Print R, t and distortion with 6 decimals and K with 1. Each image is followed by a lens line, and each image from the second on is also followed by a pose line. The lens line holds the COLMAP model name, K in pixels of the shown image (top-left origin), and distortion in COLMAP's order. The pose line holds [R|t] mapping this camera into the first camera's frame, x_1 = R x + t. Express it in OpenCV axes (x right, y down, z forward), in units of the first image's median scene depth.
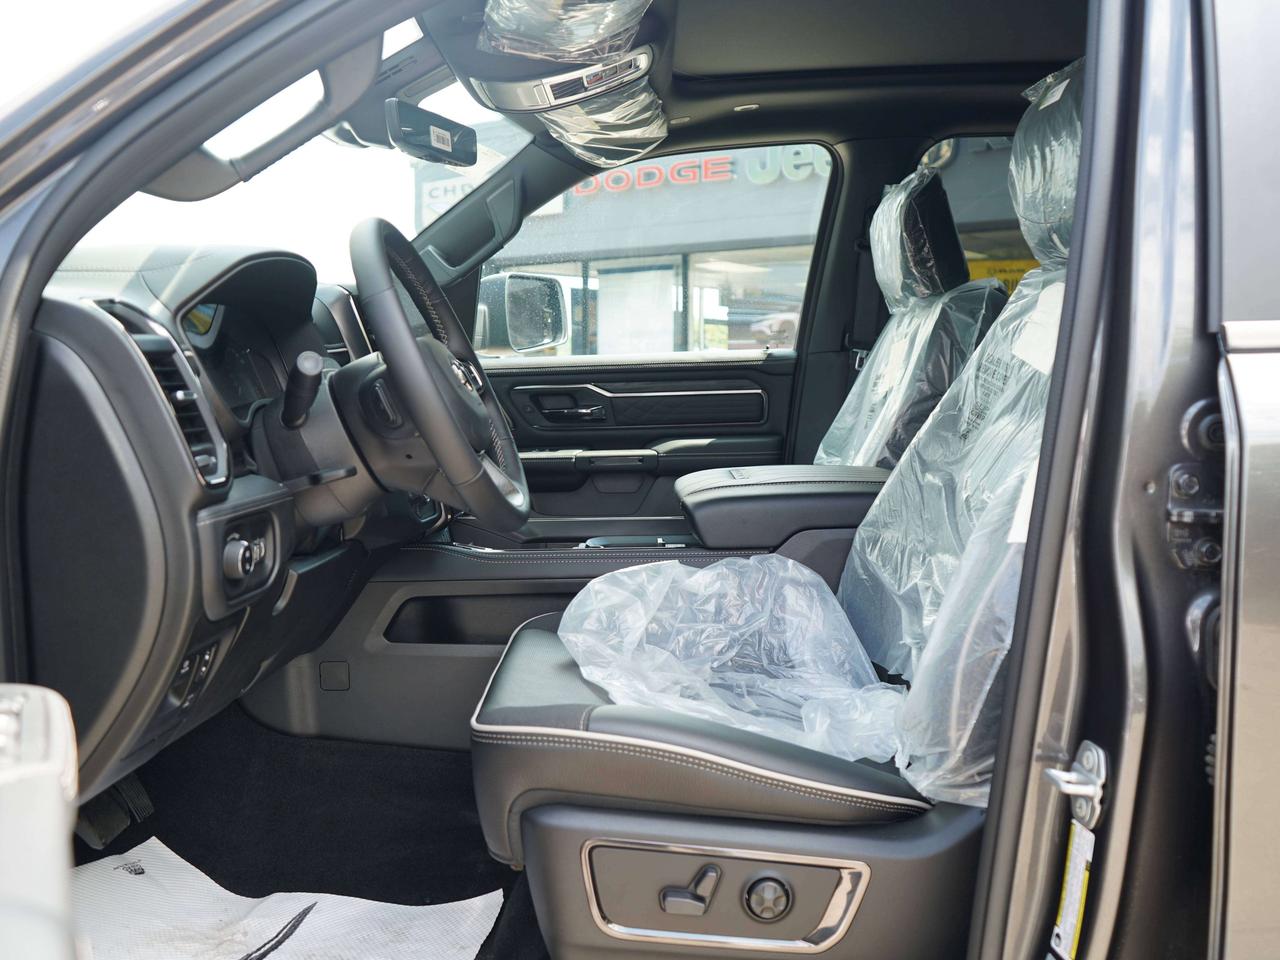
lens RADIAL K [[1234.2, 0, 640.0], [0, 1234.2, 480.0], [0, 0, 1]] dist [-0.012867, -0.008004]
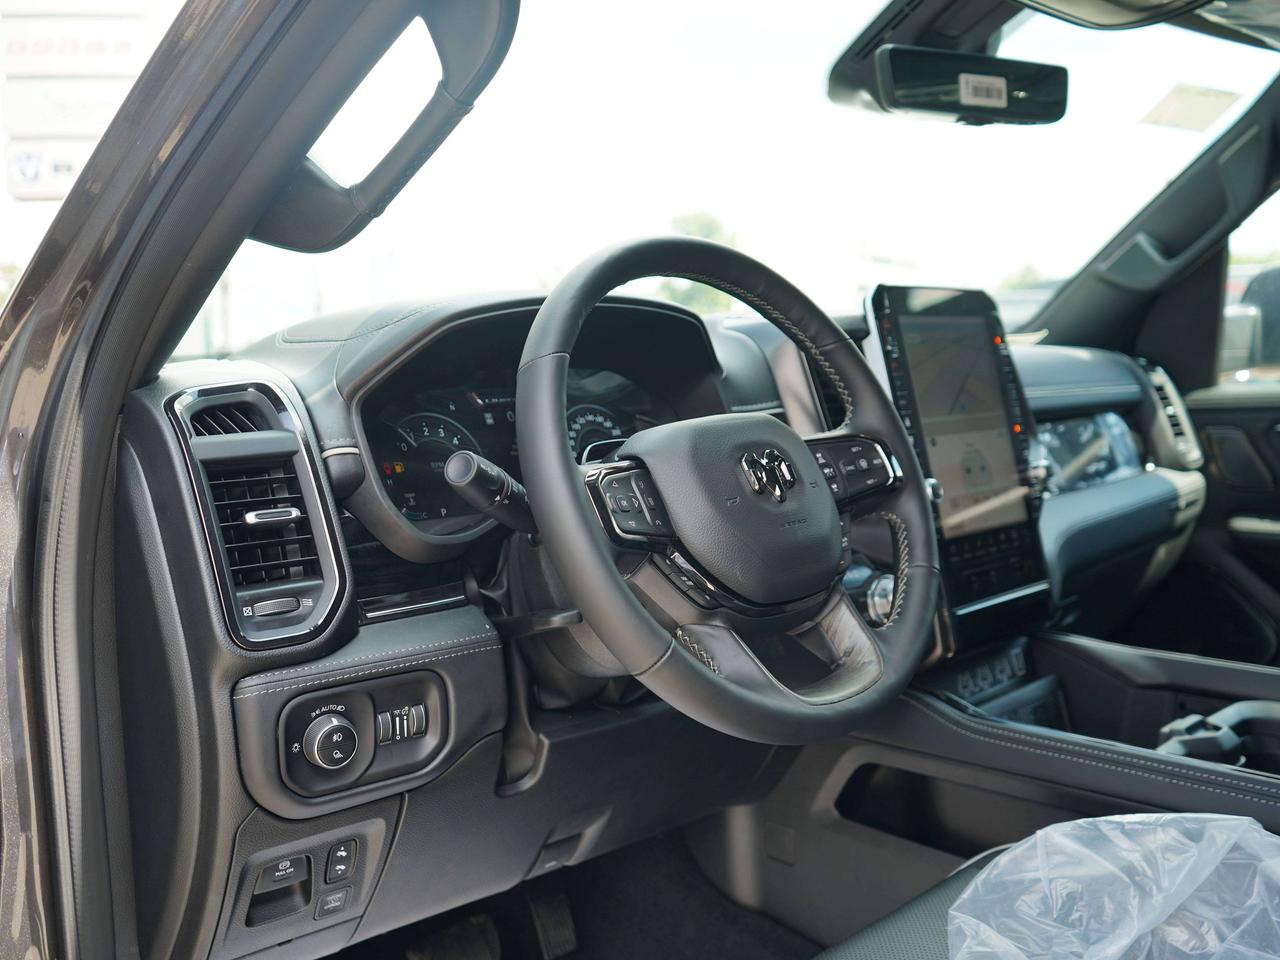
lens RADIAL K [[1234.2, 0, 640.0], [0, 1234.2, 480.0], [0, 0, 1]] dist [-0.012867, -0.008004]
pose [[0.707996, 0.060379, -0.703630, 0.276335], [-0.051267, 0.998104, 0.034063, -0.112764], [0.704353, 0.011956, 0.709749, 0.571086]]
